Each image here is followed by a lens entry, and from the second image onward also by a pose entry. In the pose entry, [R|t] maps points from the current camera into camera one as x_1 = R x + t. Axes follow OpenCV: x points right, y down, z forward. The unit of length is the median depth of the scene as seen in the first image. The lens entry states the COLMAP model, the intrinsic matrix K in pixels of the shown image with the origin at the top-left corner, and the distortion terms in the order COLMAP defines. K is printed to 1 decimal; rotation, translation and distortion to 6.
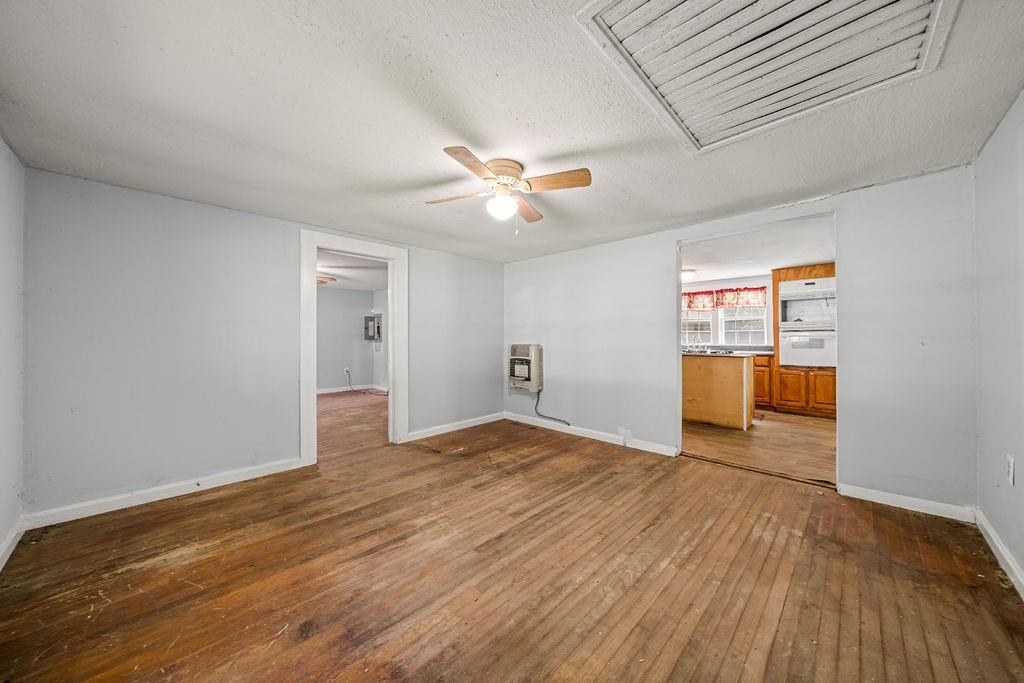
lens RADIAL K [[354.0, 0, 508.9], [0, 354.0, 335.9], [0, 0, 1]] dist [0.000518, -0.000011]
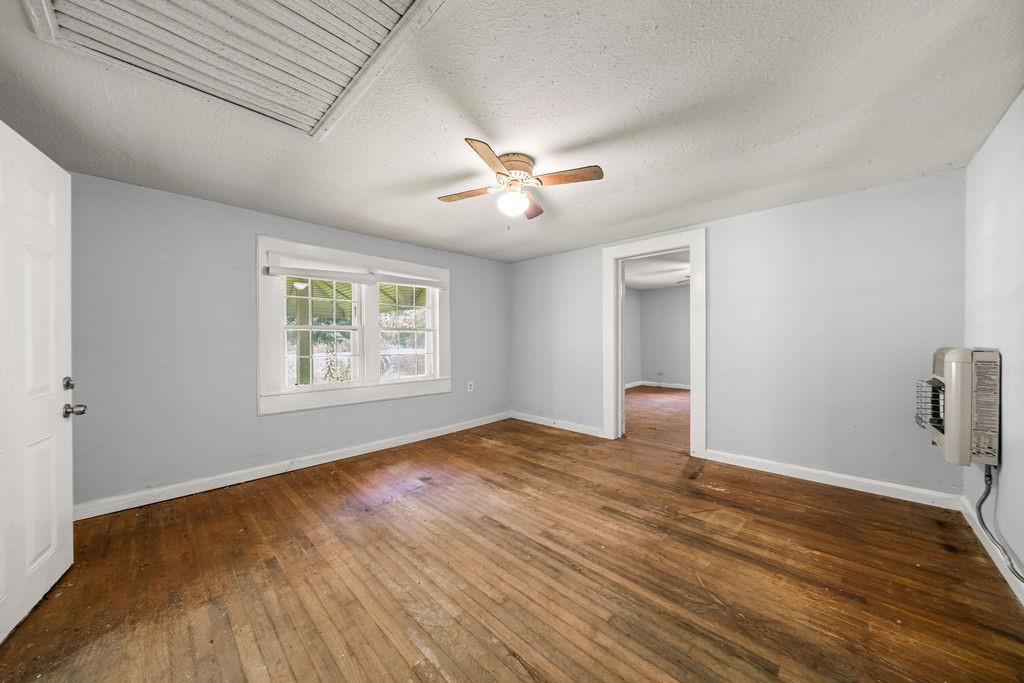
lens RADIAL K [[345.1, 0, 512.0], [0, 345.1, 341.5], [0, 0, 1]] dist [-0.001621, -0.000166]
pose [[0.013253, 0.013094, -0.999826, 0.809906], [0.014207, 0.999811, 0.013282, 0.007063], [0.999811, -0.014380, 0.013064, 0.840712]]
